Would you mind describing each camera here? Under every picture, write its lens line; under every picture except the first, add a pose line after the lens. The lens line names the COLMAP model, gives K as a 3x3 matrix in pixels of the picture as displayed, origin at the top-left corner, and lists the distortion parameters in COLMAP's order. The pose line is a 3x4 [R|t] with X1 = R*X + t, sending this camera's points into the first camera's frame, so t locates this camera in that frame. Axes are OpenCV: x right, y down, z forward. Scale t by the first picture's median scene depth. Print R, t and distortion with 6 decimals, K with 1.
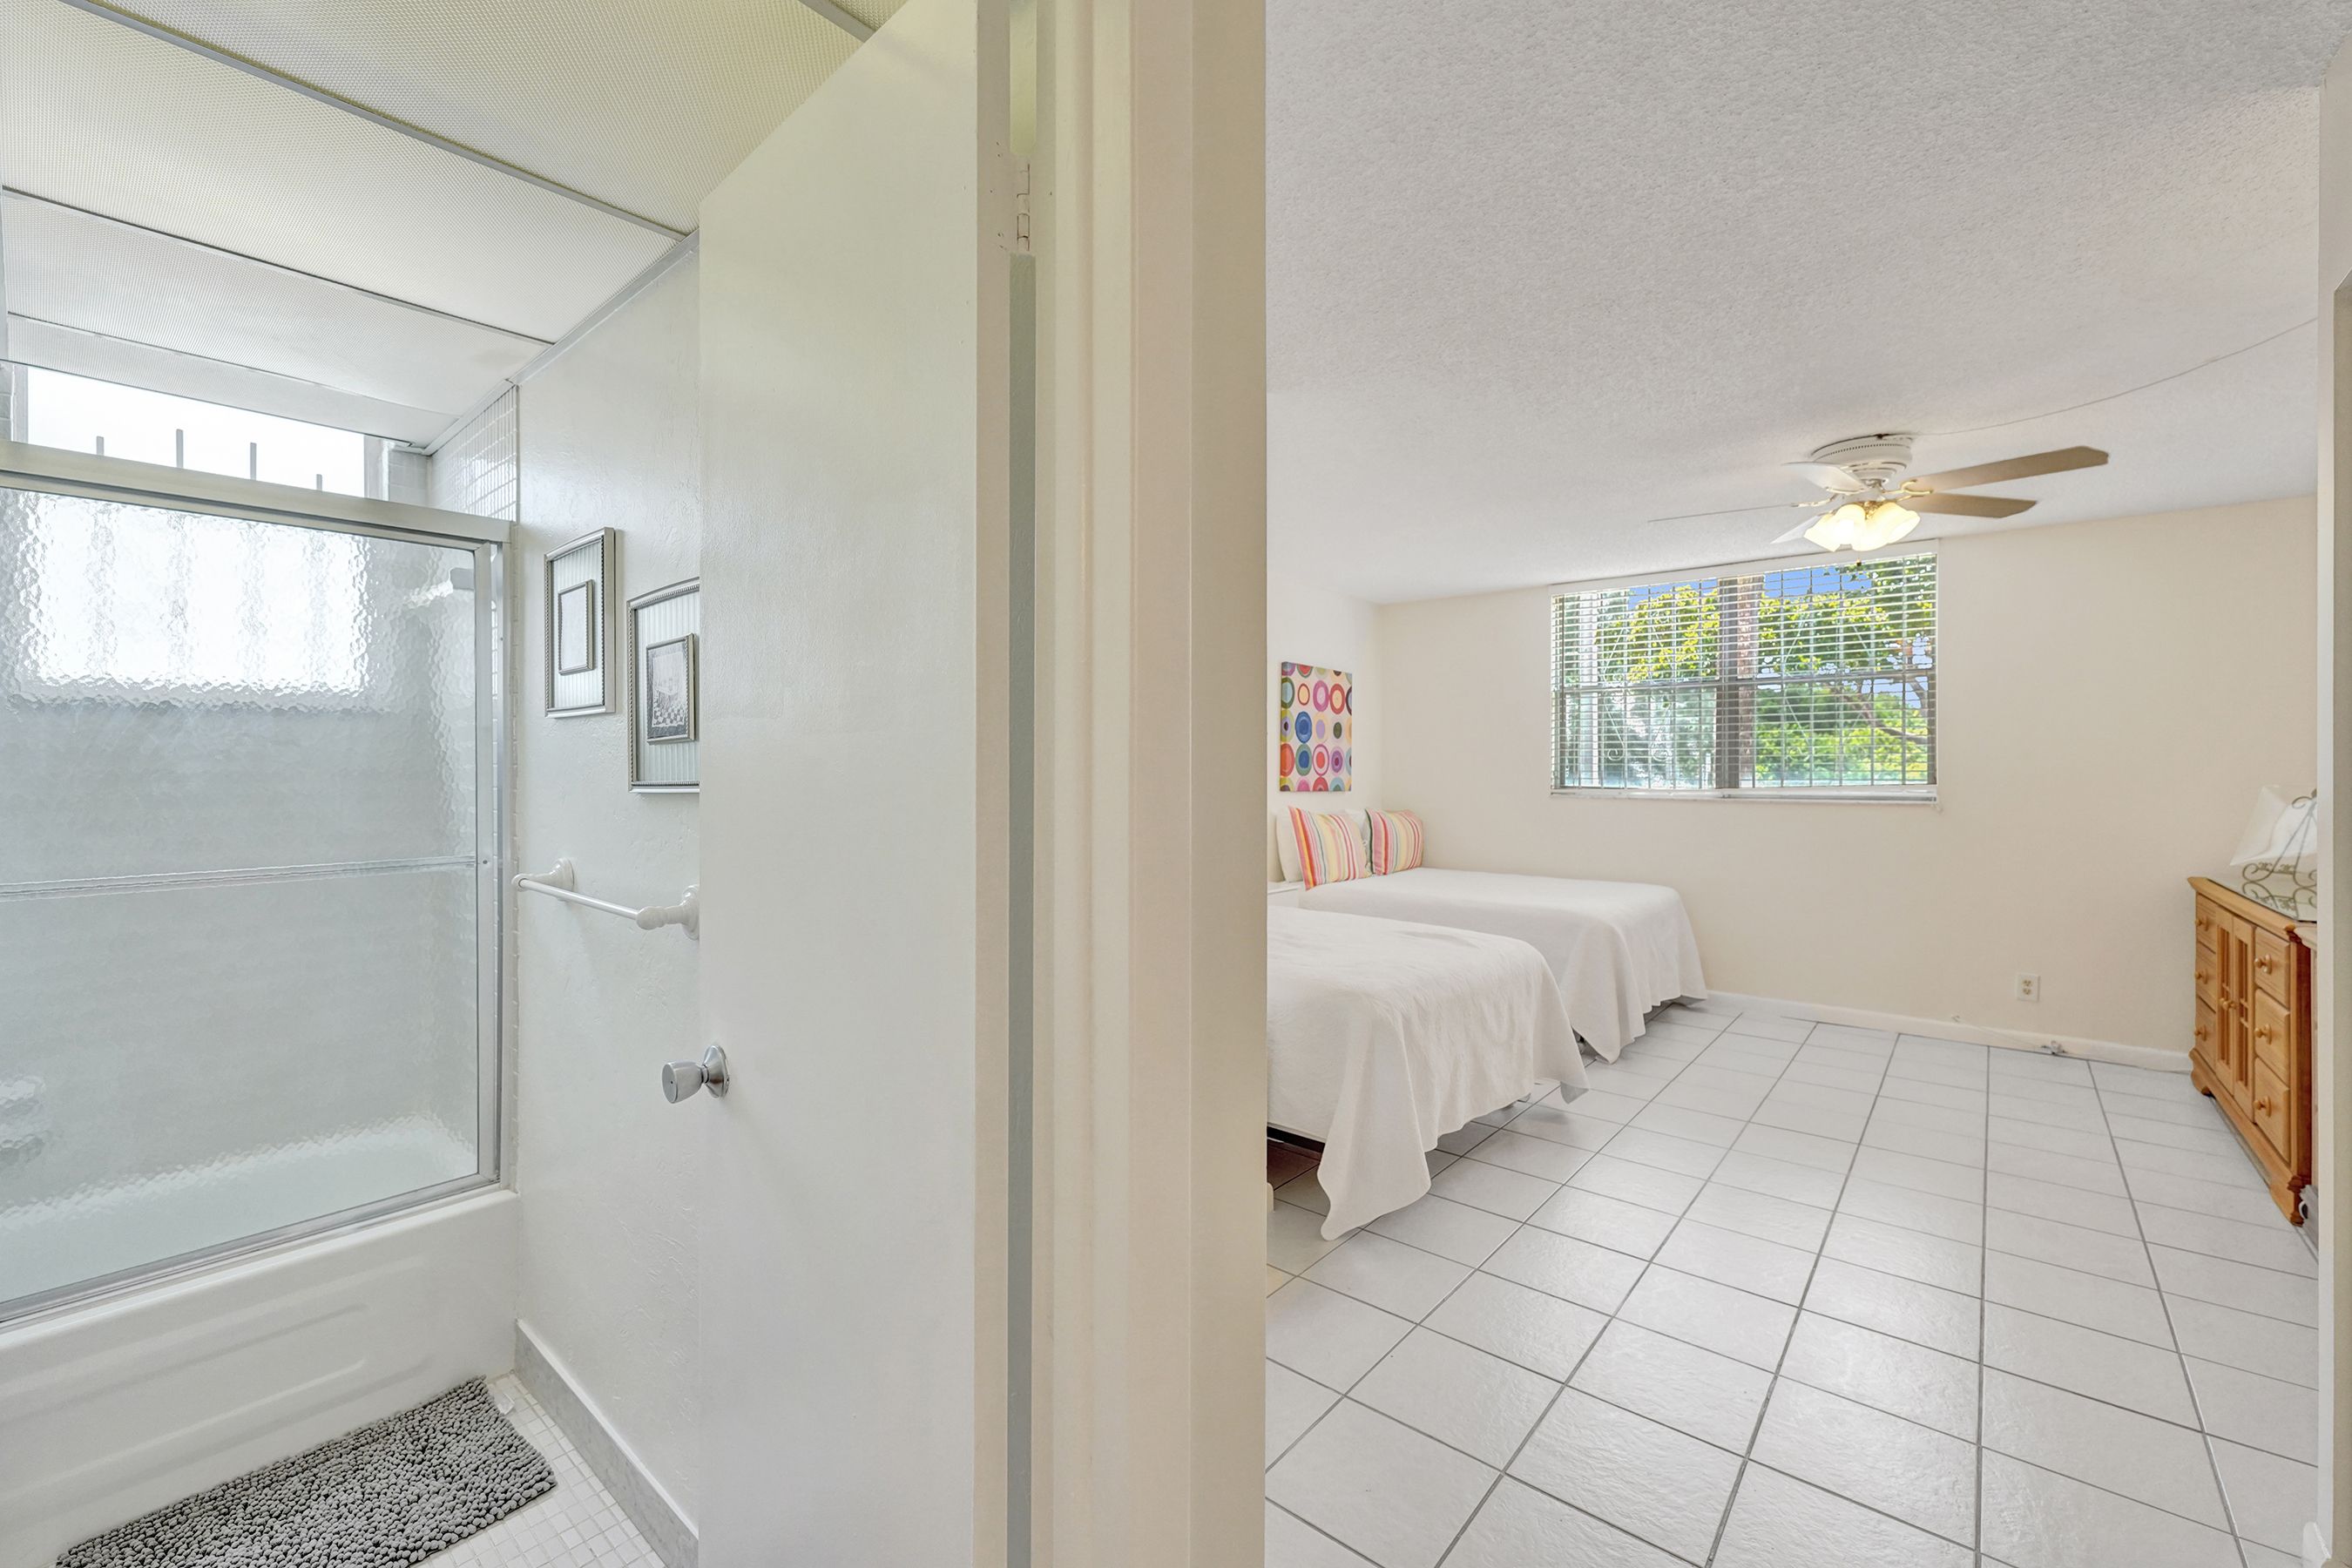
lens RADIAL K [[971.3, 0, 1191.4], [0, 971.3, 764.5], [0, 0, 1]] dist [0.001615, -0.001333]
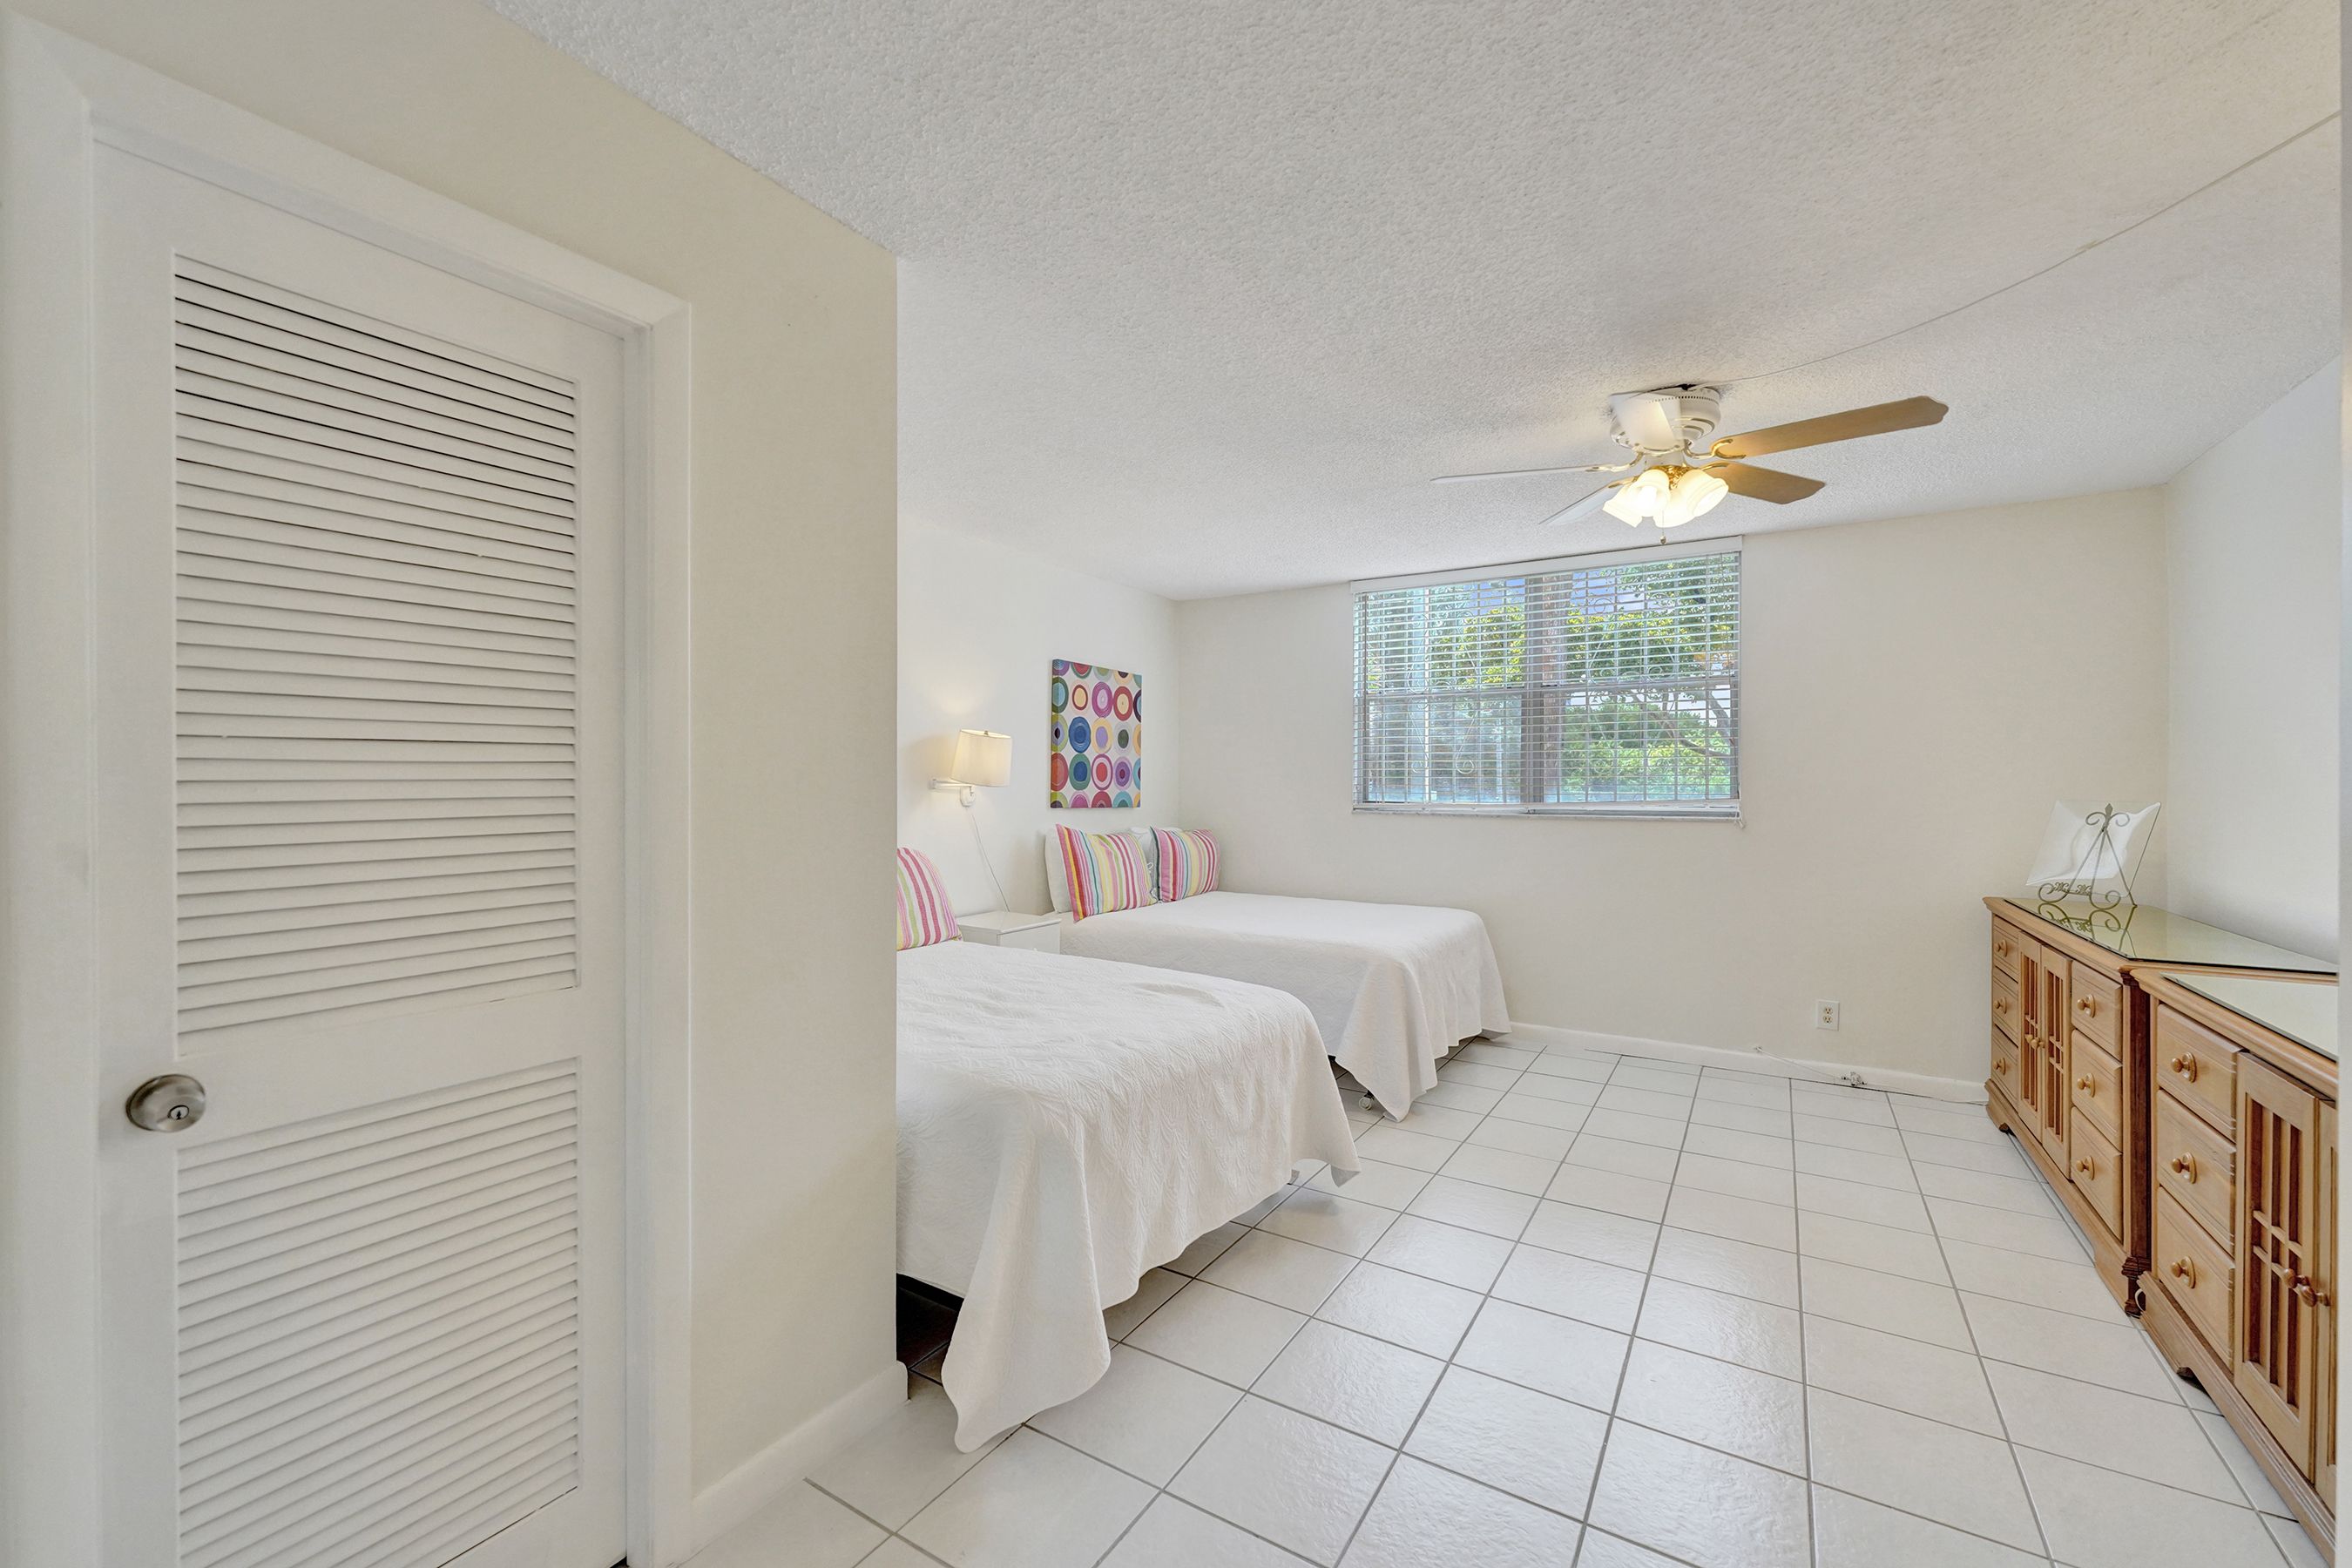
lens RADIAL K [[971.3, 0, 1178.3], [0, 971.3, 778.3], [0, 0, 1]] dist [0.001615, -0.001333]
pose [[0.990462, 0.000585, 0.137788, 0.109328], [-0.000802, 0.999999, 0.001522, -0.000467], [-0.137787, -0.001618, 0.990461, 0.157082]]
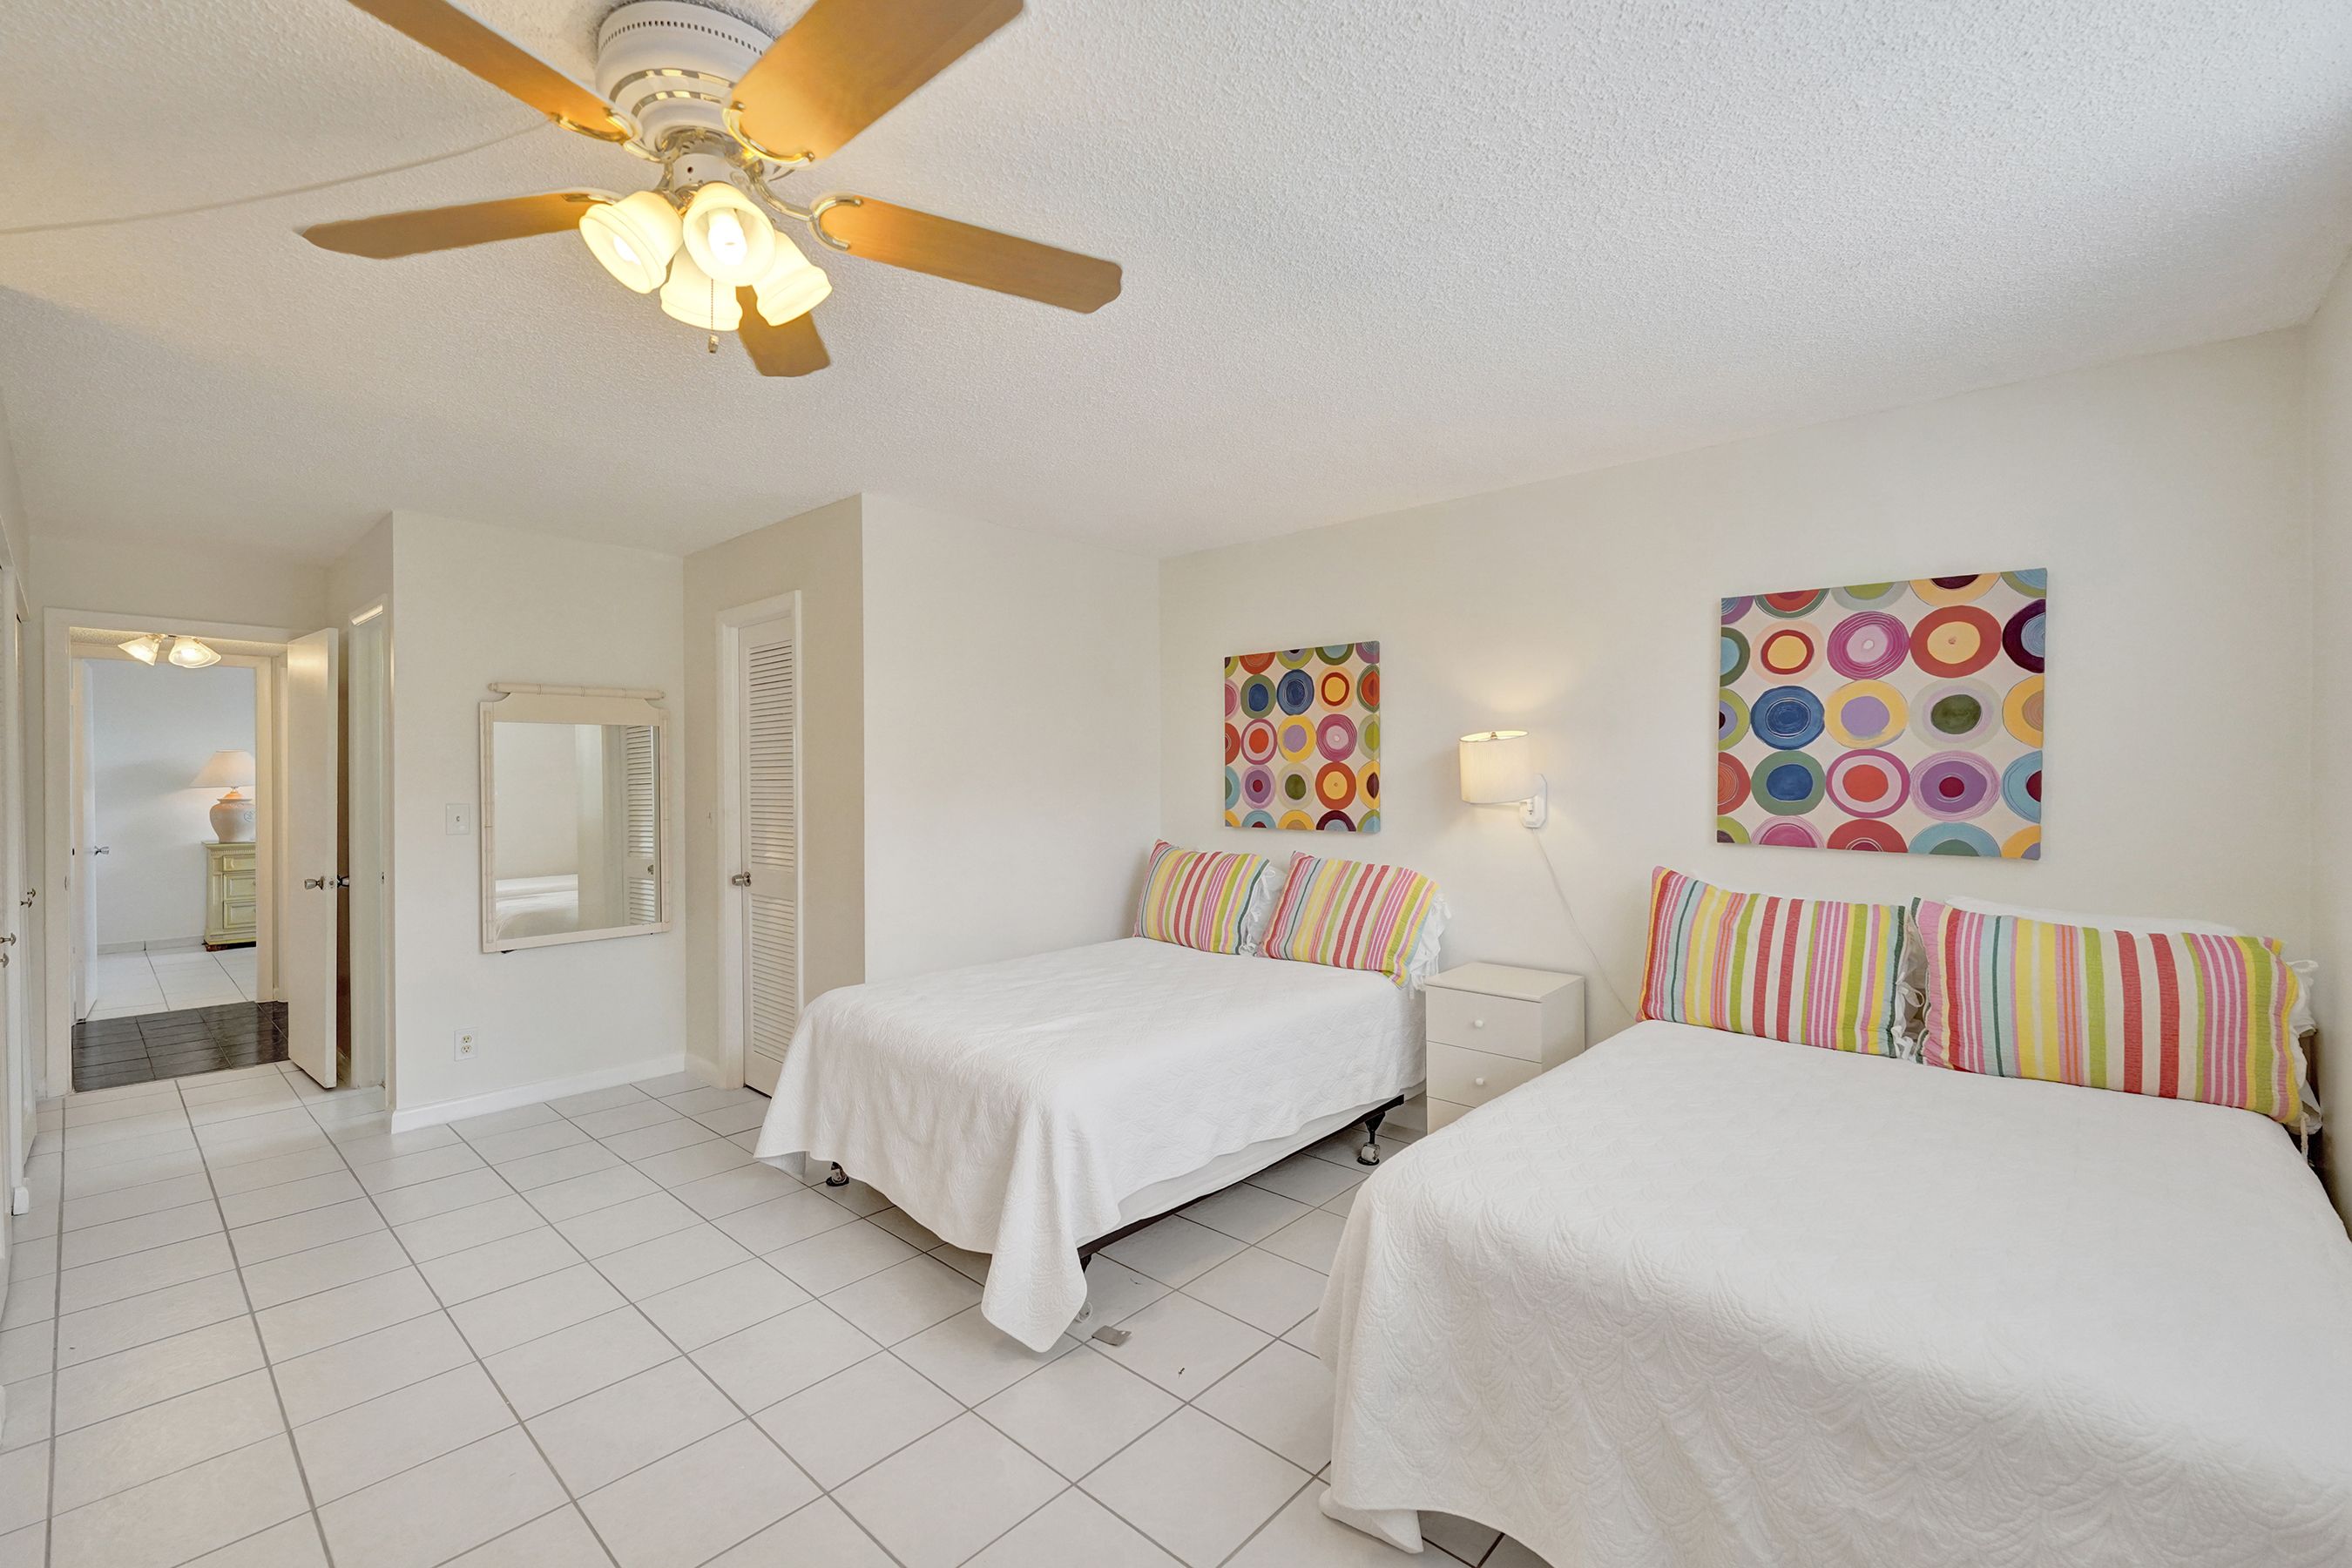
lens RADIAL K [[971.3, 0, 1193.1], [0, 971.3, 776.6], [0, 0, 1]] dist [0.001615, -0.001333]
pose [[-0.055921, 0.003137, -0.998430, 0.838435], [0.002474, 0.999992, 0.003003, -0.013595], [0.998432, -0.002302, -0.055928, 0.960251]]
